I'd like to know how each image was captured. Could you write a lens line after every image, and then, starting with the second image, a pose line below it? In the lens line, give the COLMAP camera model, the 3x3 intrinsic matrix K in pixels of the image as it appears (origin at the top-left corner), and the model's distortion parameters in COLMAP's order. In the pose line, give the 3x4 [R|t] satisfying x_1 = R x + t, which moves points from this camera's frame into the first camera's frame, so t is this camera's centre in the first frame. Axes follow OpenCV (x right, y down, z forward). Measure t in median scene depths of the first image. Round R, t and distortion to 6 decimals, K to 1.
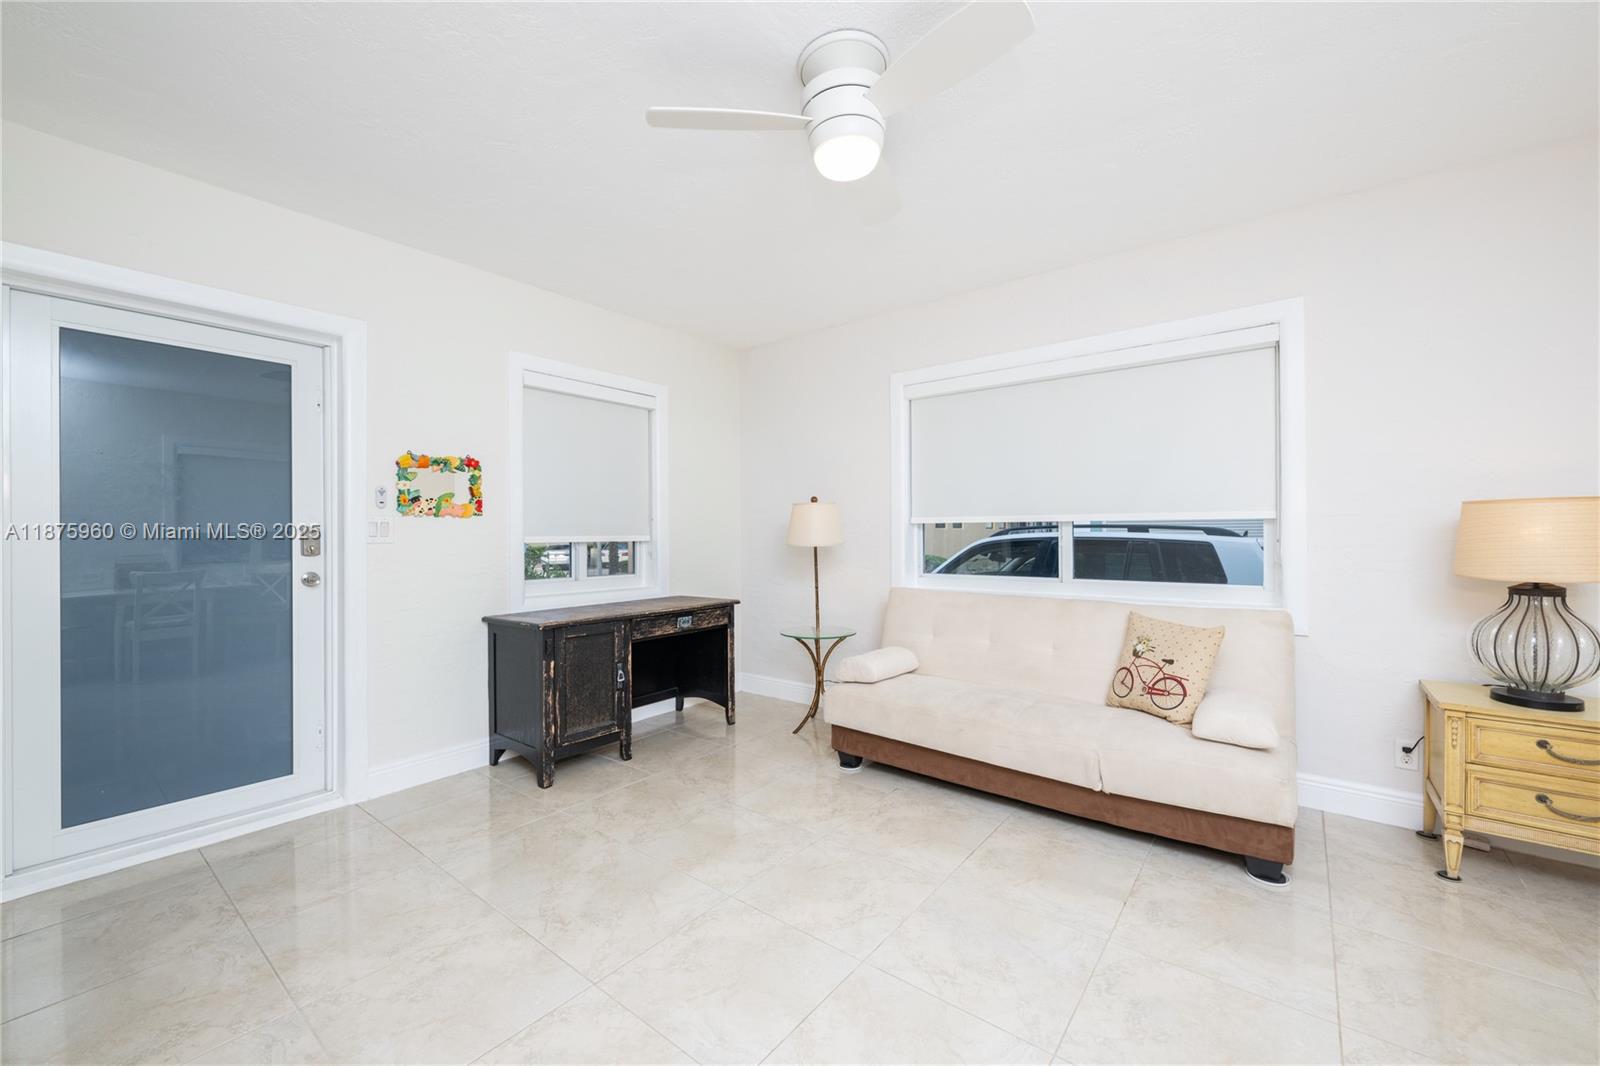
lens RADIAL K [[635.4, 0, 801.1], [0, 635.4, 535.5], [0, 0, 1]] dist [-0.001655, 0.000255]
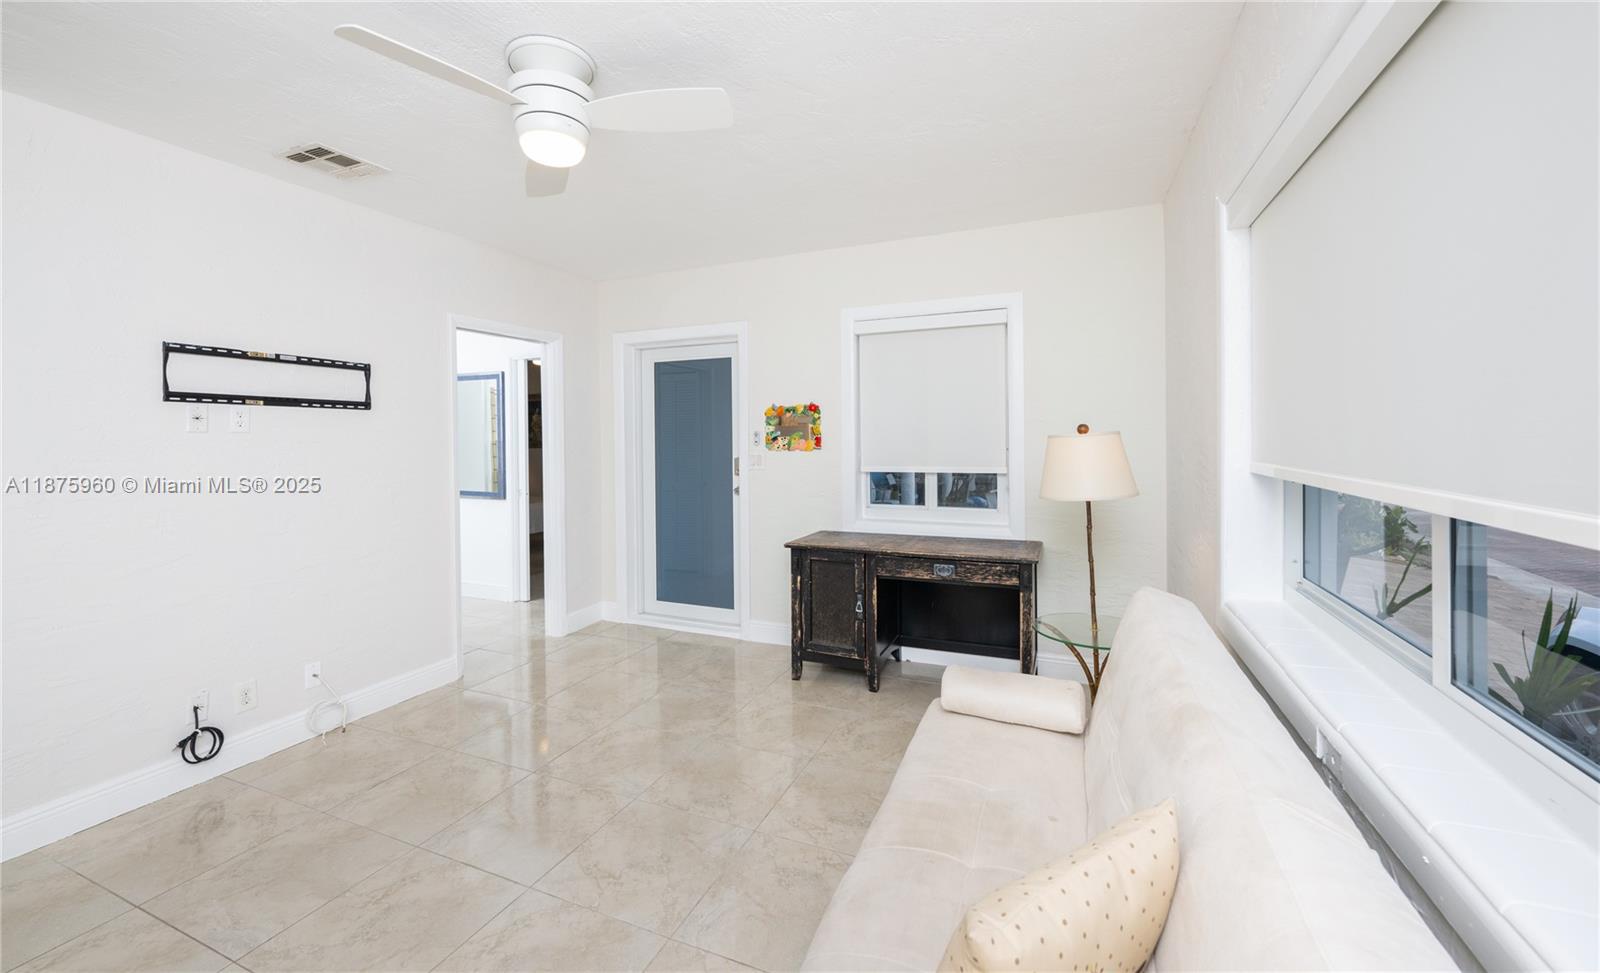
lens RADIAL K [[637.6, 0, 793.7], [0, 637.6, 438.0], [0, 0, 1]] dist [-0.000097, 0.000019]
pose [[0.248070, 0.008316, -0.968706, 0.702688], [0.009697, 0.999892, 0.011067, -0.068337], [0.968693, -0.012139, 0.247963, 0.644513]]
